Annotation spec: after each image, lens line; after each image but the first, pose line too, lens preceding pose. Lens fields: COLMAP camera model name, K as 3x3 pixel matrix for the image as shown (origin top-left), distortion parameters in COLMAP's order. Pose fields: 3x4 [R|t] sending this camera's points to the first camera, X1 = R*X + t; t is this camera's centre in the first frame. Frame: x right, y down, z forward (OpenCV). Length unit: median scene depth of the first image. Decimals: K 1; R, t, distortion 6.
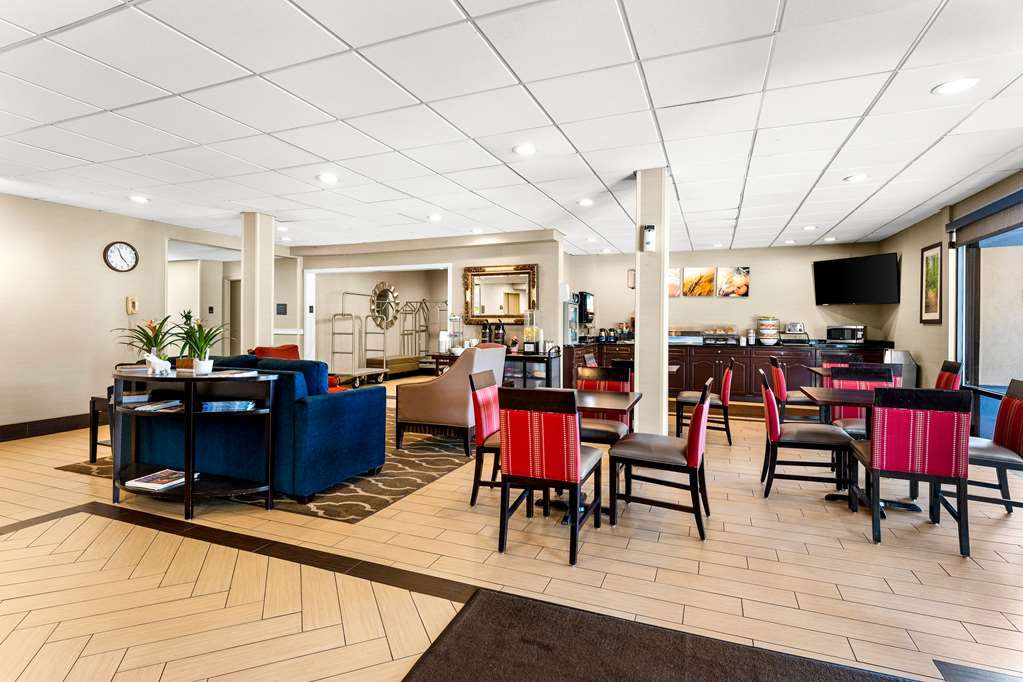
lens RADIAL K [[497.1, 0, 511.6], [0, 497.1, 336.8], [0, 0, 1]] dist [0.003244, 0.000301]
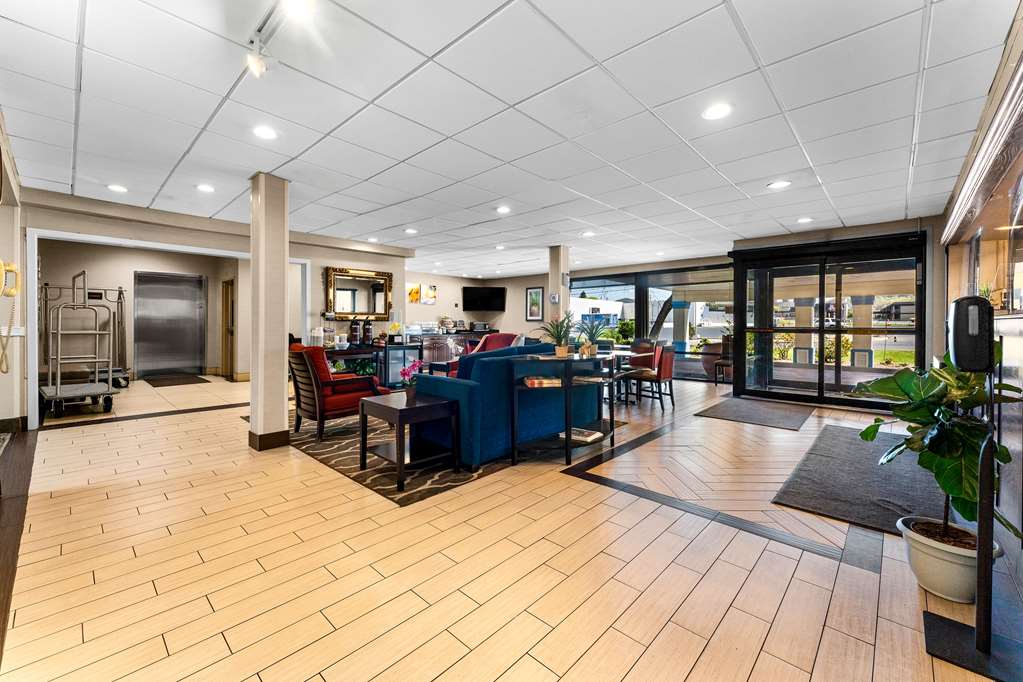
lens RADIAL K [[411.5, 0, 515.5], [0, 411.5, 323.9], [0, 0, 1]] dist [0.001379, 0.000052]
pose [[0.348329, -0.003013, 0.937367, -0.781703], [0.019081, 0.999810, -0.003877, -0.007024], [-0.937178, 0.019237, 0.348321, 0.331870]]
